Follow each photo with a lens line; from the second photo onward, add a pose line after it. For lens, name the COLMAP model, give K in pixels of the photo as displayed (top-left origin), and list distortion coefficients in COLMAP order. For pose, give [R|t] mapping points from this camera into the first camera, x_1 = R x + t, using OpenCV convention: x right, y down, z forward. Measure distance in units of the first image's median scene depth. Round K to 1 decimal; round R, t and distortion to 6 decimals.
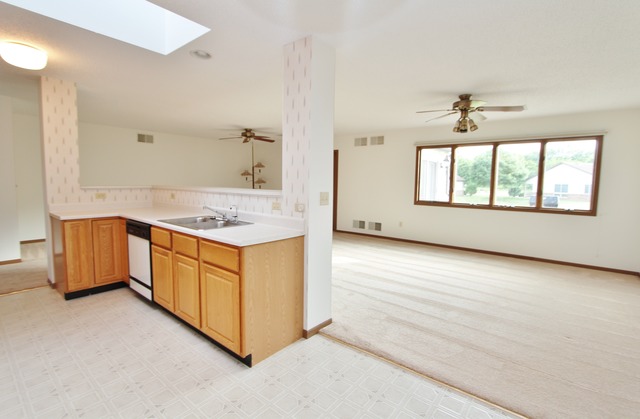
lens RADIAL K [[300.6, 0, 320.0], [0, 300.6, 209.5], [0, 0, 1]] dist [0.001618, 0.000175]
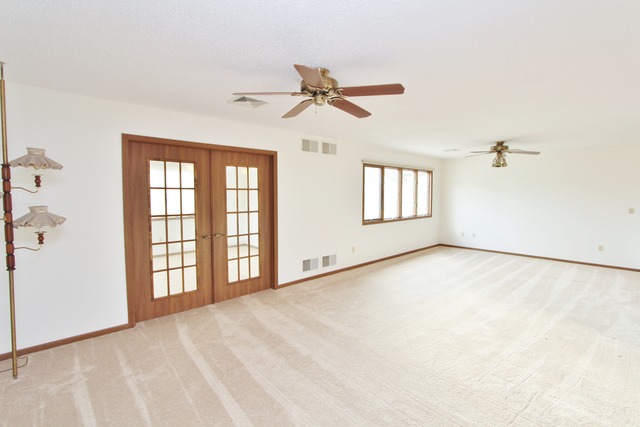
lens RADIAL K [[307.6, 0, 333.4], [0, 307.6, 211.1], [0, 0, 1]] dist [0.001697, 0.000267]
pose [[0.100332, -0.081327, 0.991625, -0.708516], [0.085285, 0.993688, 0.072867, -0.152655], [-0.991292, 0.077260, 0.106635, 1.097122]]
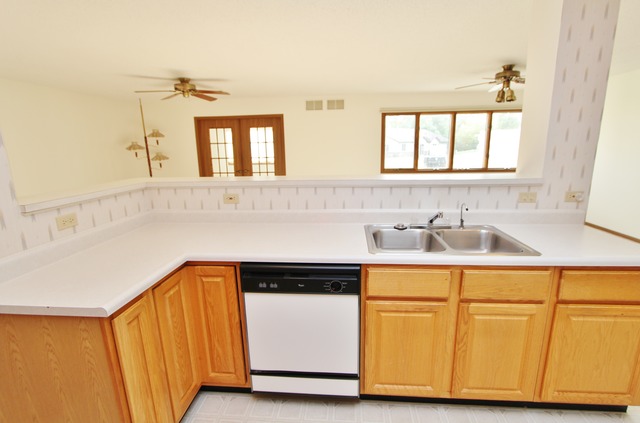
lens RADIAL K [[298.5, 0, 320.0], [0, 298.5, 211.5], [0, 0, 1]] dist [-0.016591, -0.000070]
pose [[0.819613, -0.155166, 0.551506, -0.460185], [0.086759, 0.985139, 0.148233, -0.061631], [-0.566311, -0.073646, 0.820895, 0.329530]]
